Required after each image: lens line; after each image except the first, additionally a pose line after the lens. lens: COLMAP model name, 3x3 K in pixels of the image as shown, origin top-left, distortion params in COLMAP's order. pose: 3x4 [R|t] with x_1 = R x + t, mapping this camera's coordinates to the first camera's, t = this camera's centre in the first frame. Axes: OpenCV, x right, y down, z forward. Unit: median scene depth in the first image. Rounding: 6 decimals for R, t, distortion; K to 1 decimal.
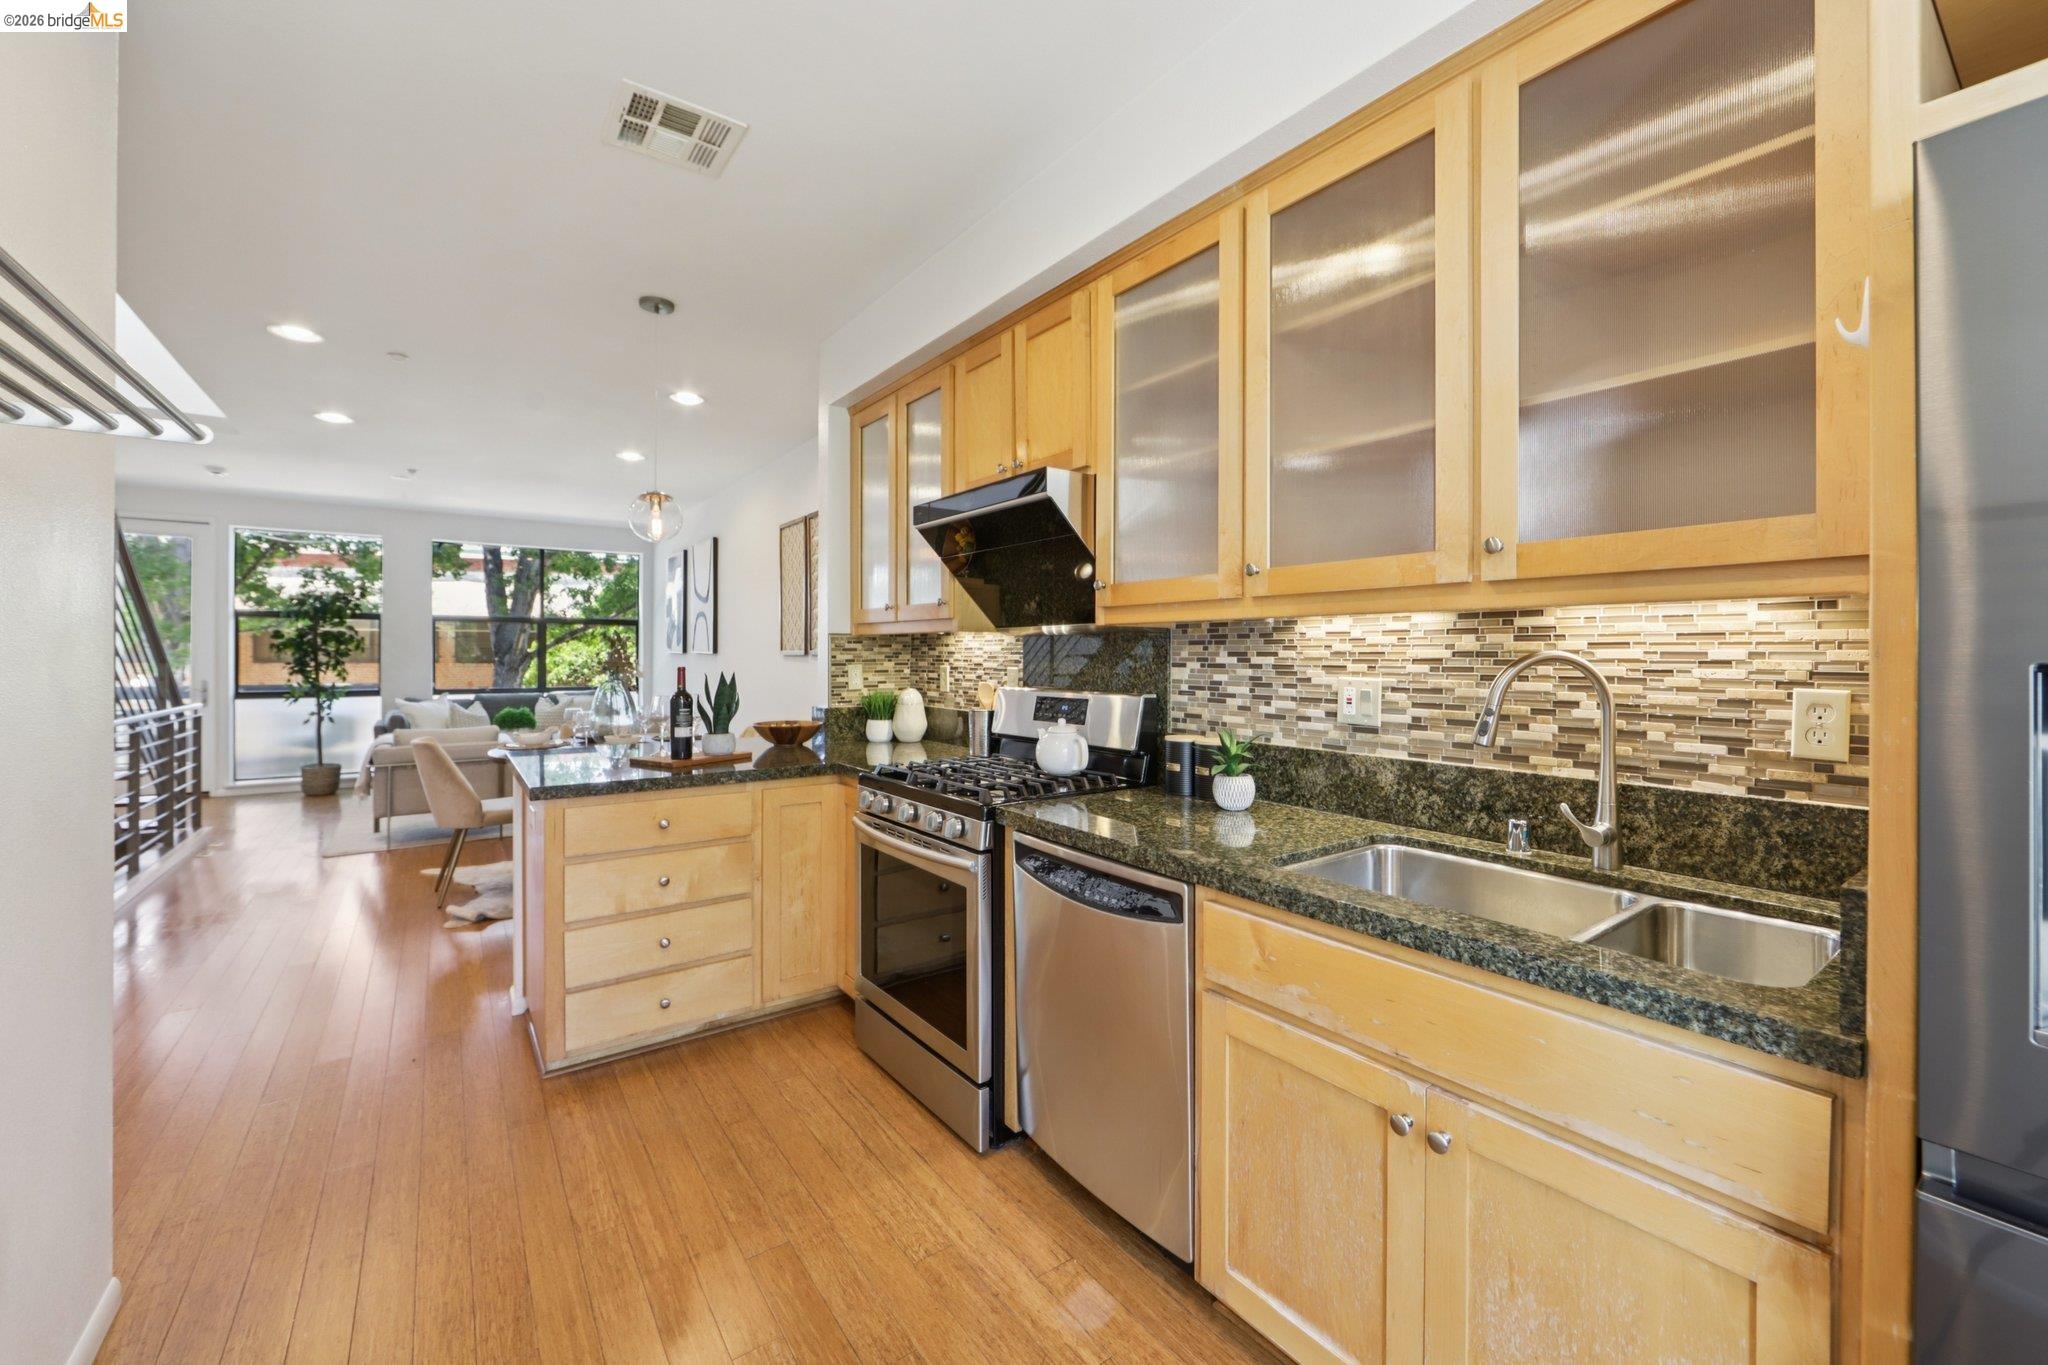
lens RADIAL K [[823.8, 0, 1032.7], [0, 823.8, 667.7], [0, 0, 1]] dist [-0.019525, -0.000359]
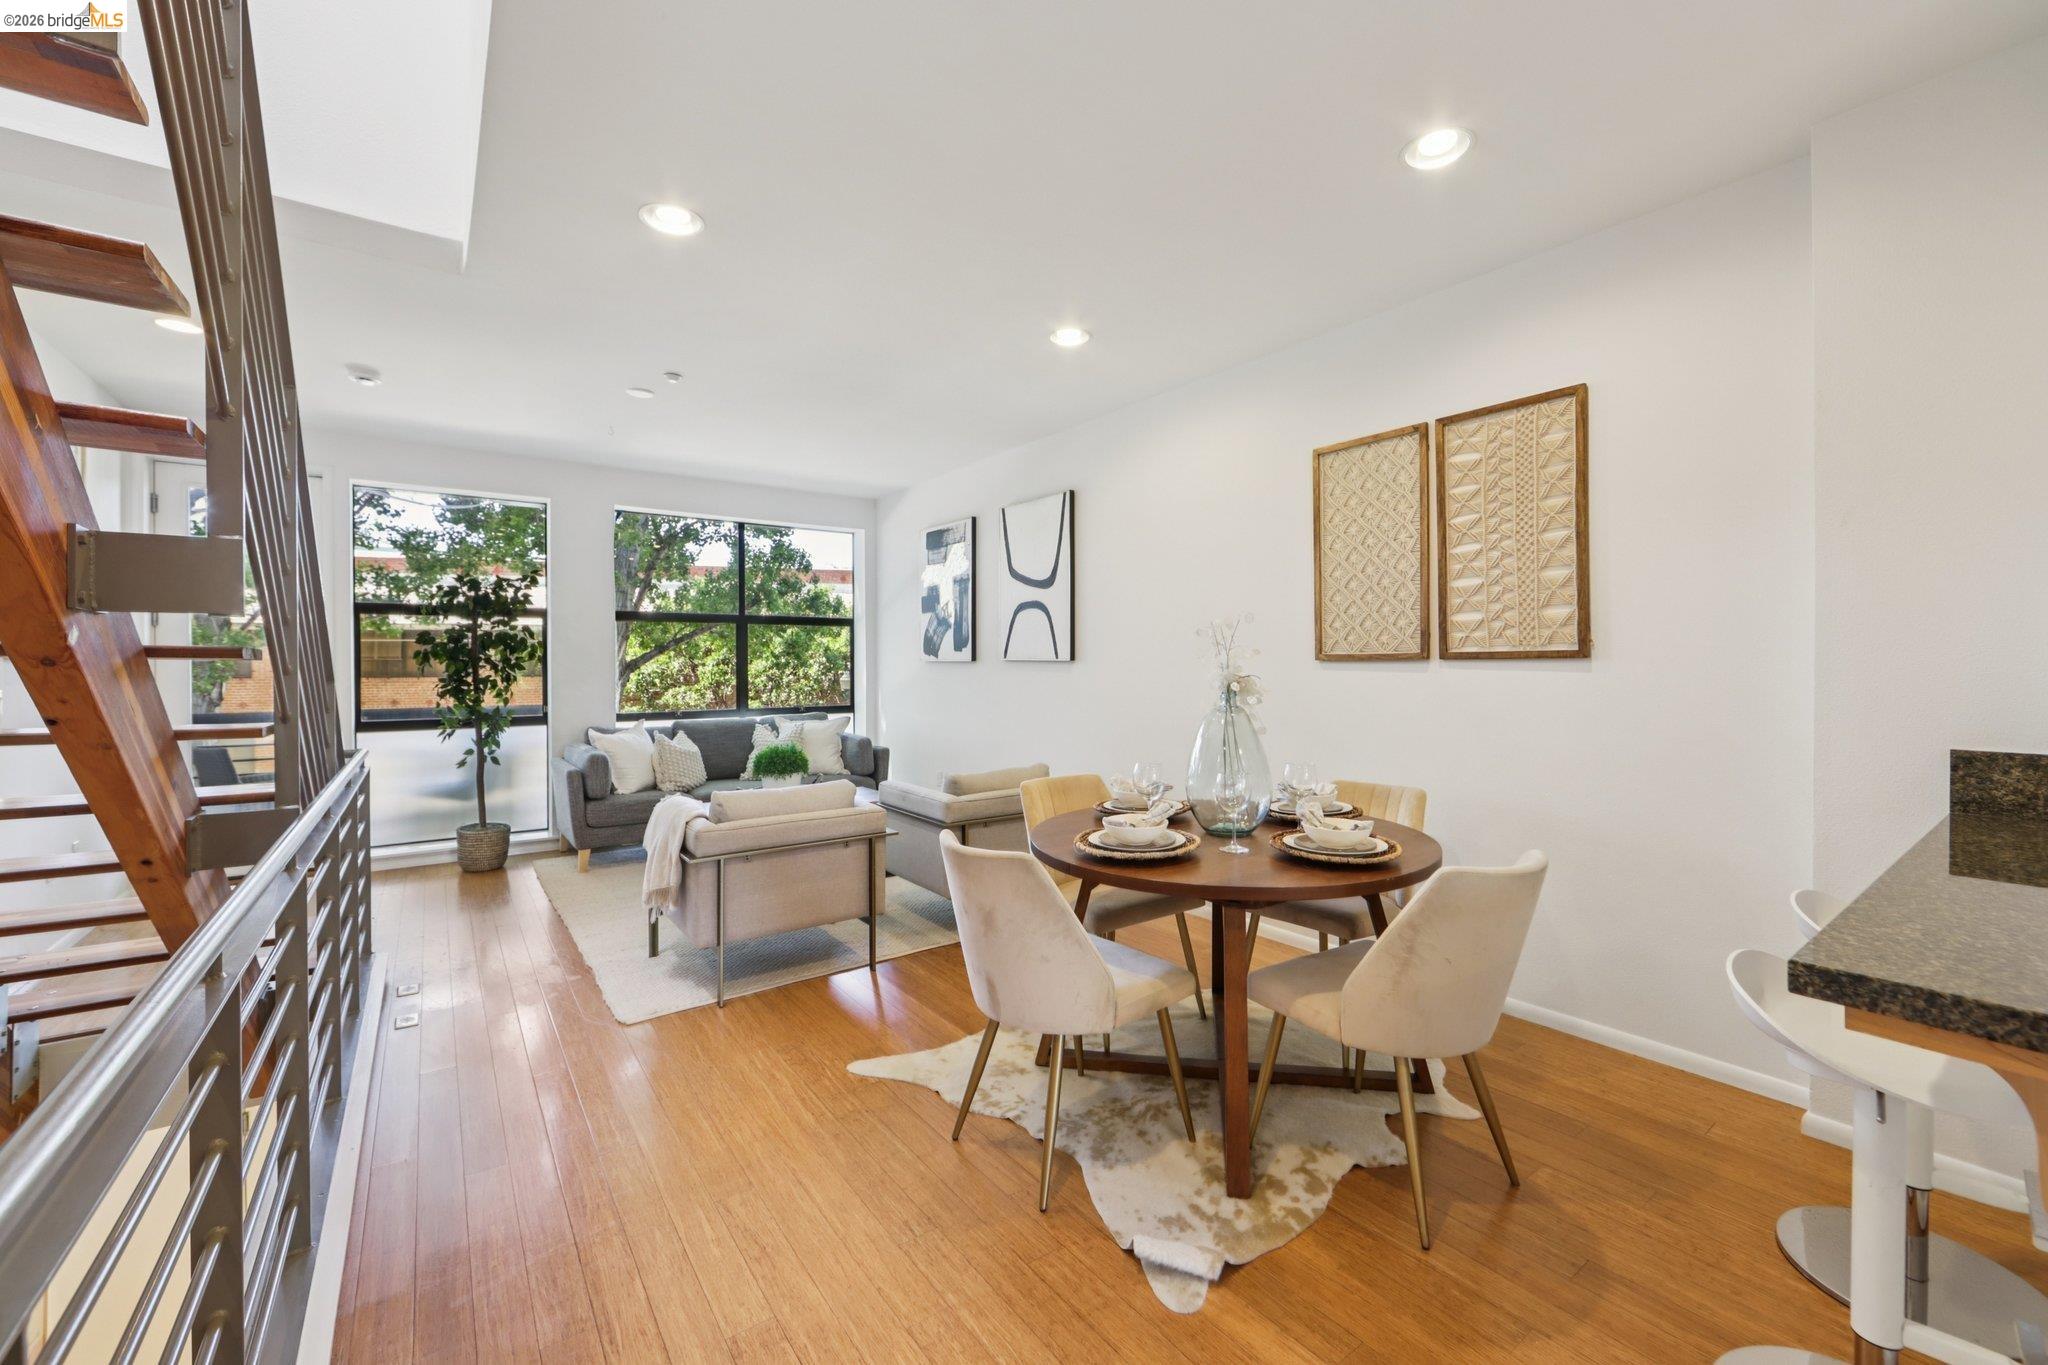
lens RADIAL K [[823.8, 0, 1032.7], [0, 823.8, 667.7], [0, 0, 1]] dist [-0.019525, -0.000359]
pose [[0.999964, -0.008037, -0.002812, -0.402167], [0.008011, 0.999926, -0.009151, -0.004955], [0.002885, 0.009128, 0.999954, 0.299636]]
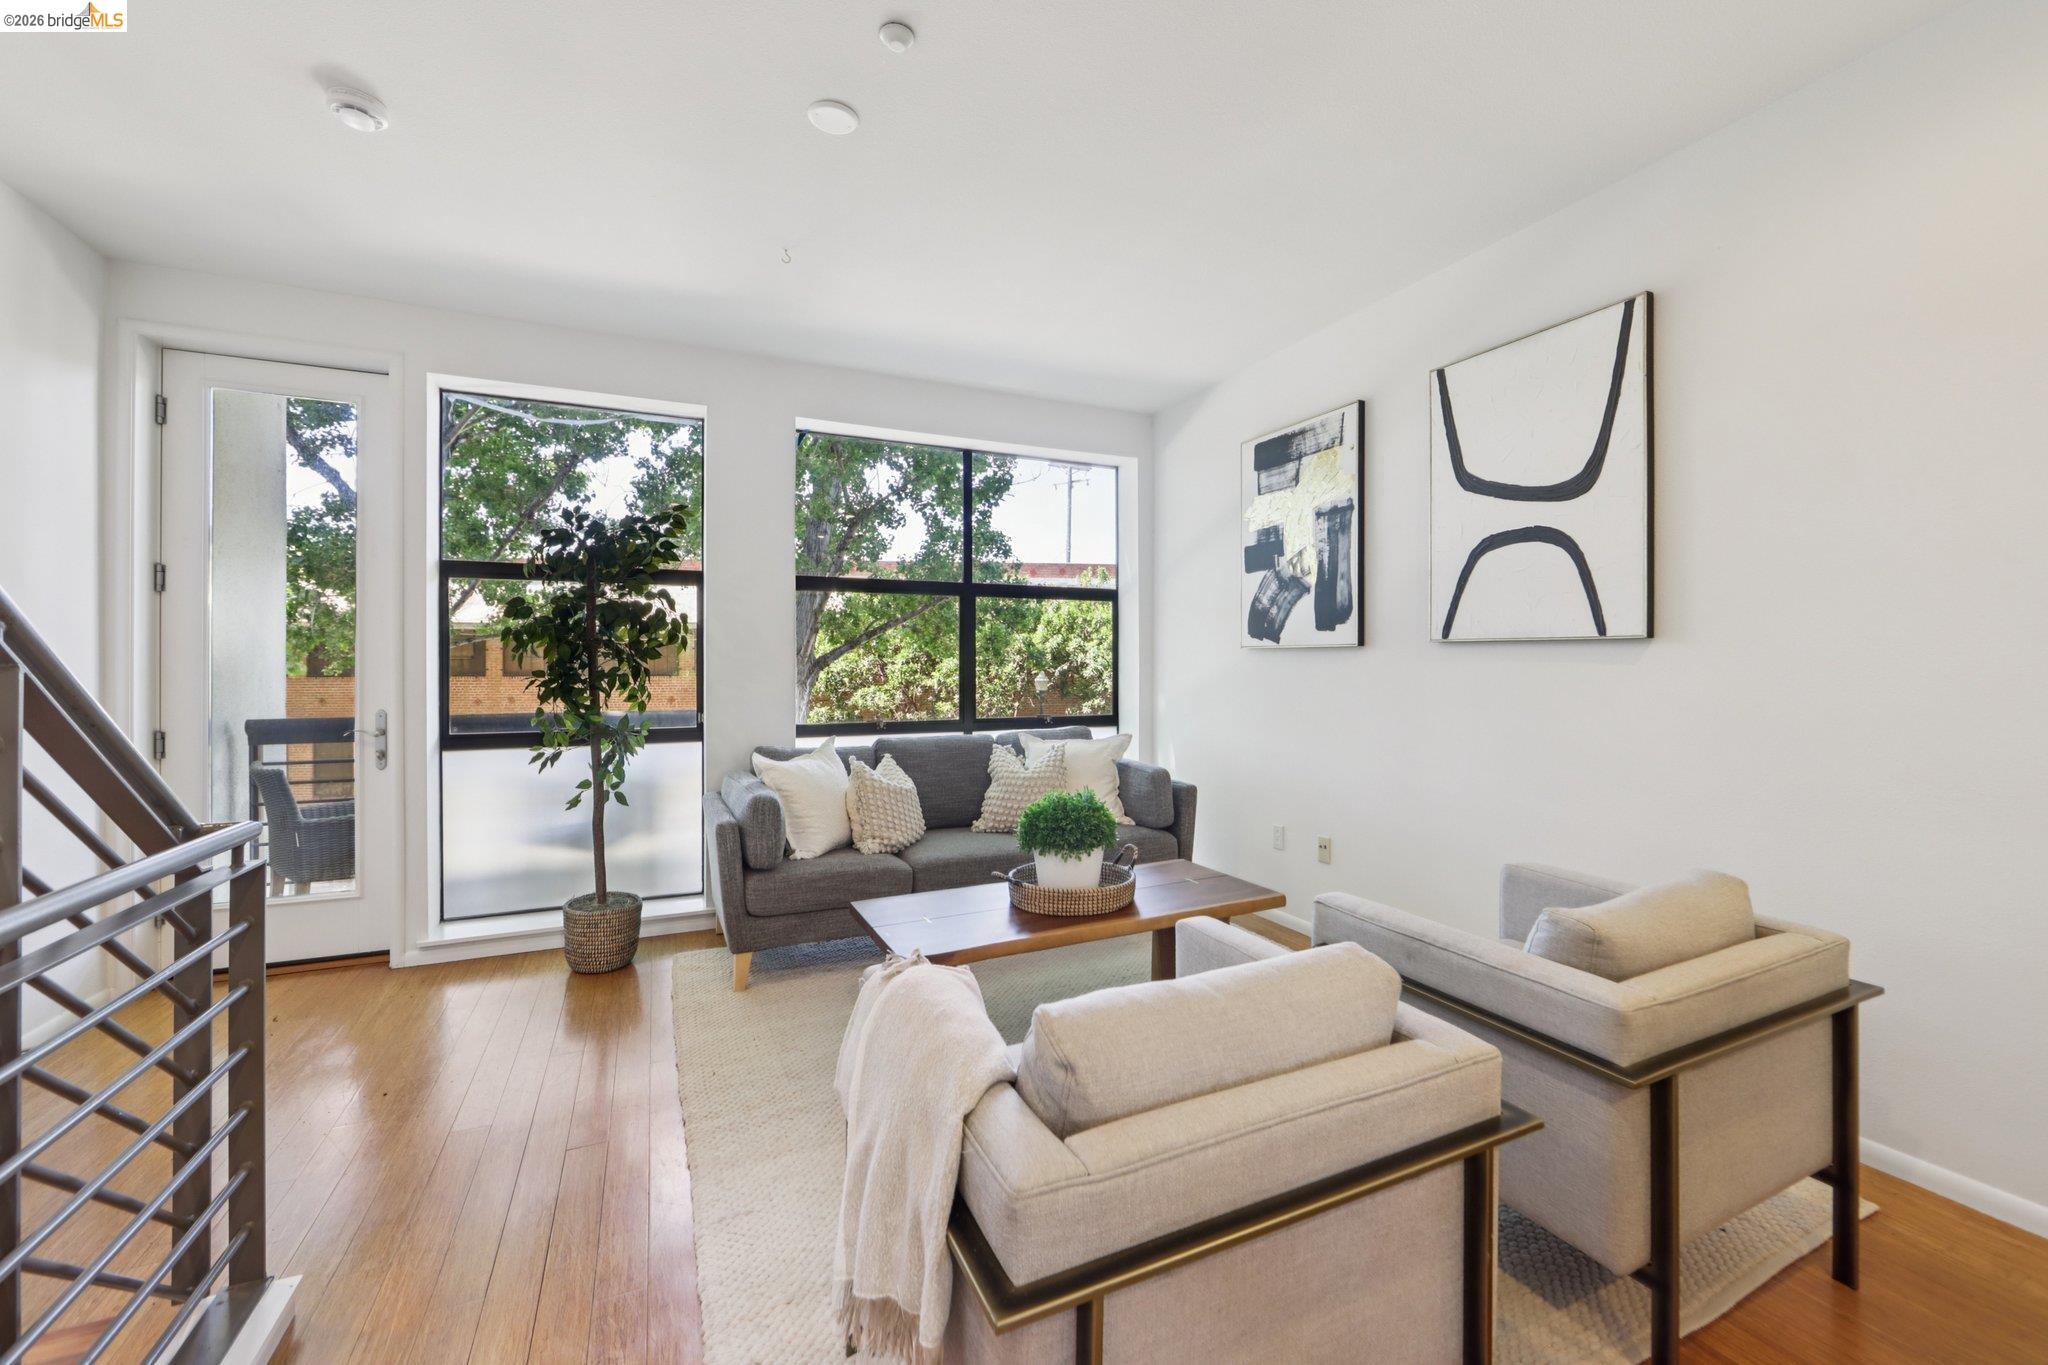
lens RADIAL K [[823.8, 0, 1032.7], [0, 823.8, 667.7], [0, 0, 1]] dist [-0.019525, -0.000359]
pose [[0.978629, -0.006467, -0.205533, -0.547471], [0.004064, 0.999918, -0.012110, -0.001889], [0.205595, 0.011016, 0.978575, 0.601211]]
